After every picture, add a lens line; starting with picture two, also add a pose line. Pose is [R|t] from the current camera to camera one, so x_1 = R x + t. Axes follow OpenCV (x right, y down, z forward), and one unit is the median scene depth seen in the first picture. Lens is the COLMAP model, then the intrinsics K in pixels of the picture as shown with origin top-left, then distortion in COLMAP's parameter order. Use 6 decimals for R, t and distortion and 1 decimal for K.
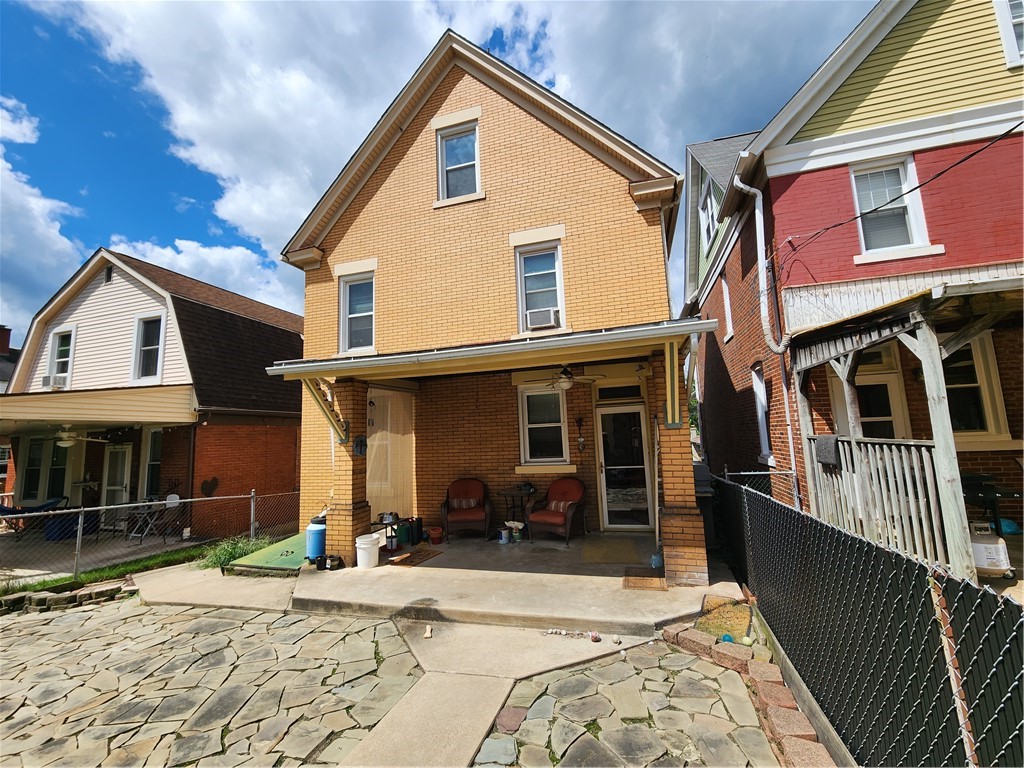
lens RADIAL K [[433.1, 0, 512.0], [0, 433.1, 384.0], [0, 0, 1]] dist [-0.001894, -0.000259]
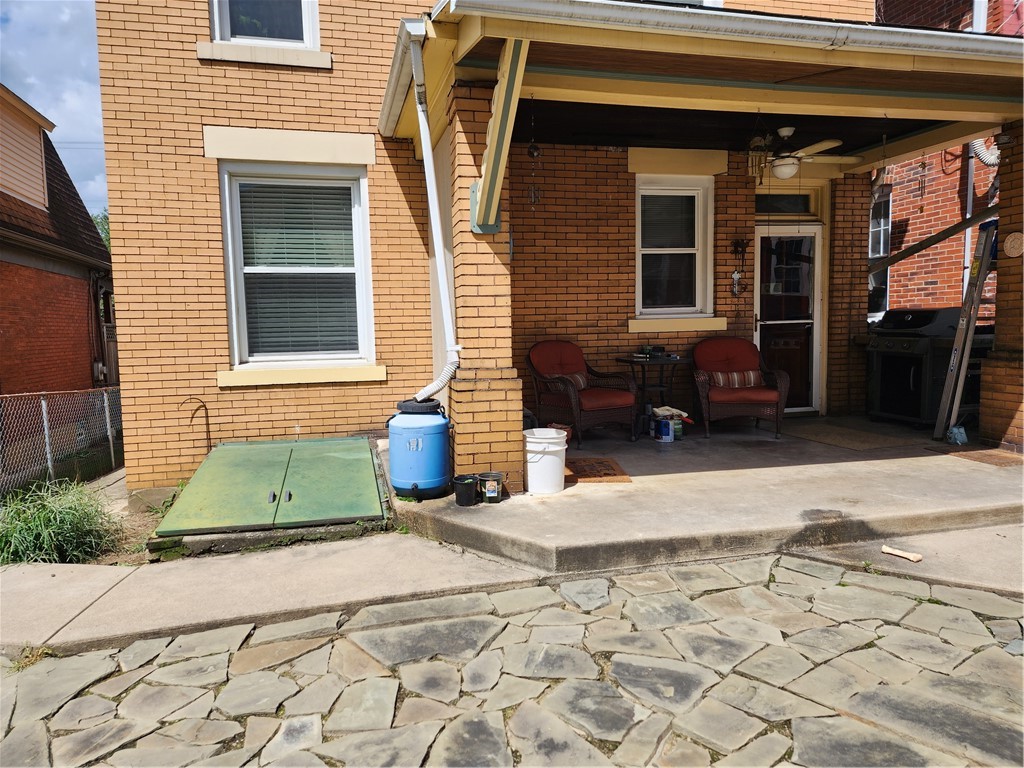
lens RADIAL K [[696.7, 0, 512.0], [0, 696.7, 384.0], [0, 0, 1]] dist [0.044152, -0.006508]
pose [[0.860058, -0.016797, 0.509920, -0.886252], [-0.076275, 0.983992, 0.161062, 0.205522], [-0.504462, -0.177417, 0.845009, 0.428812]]
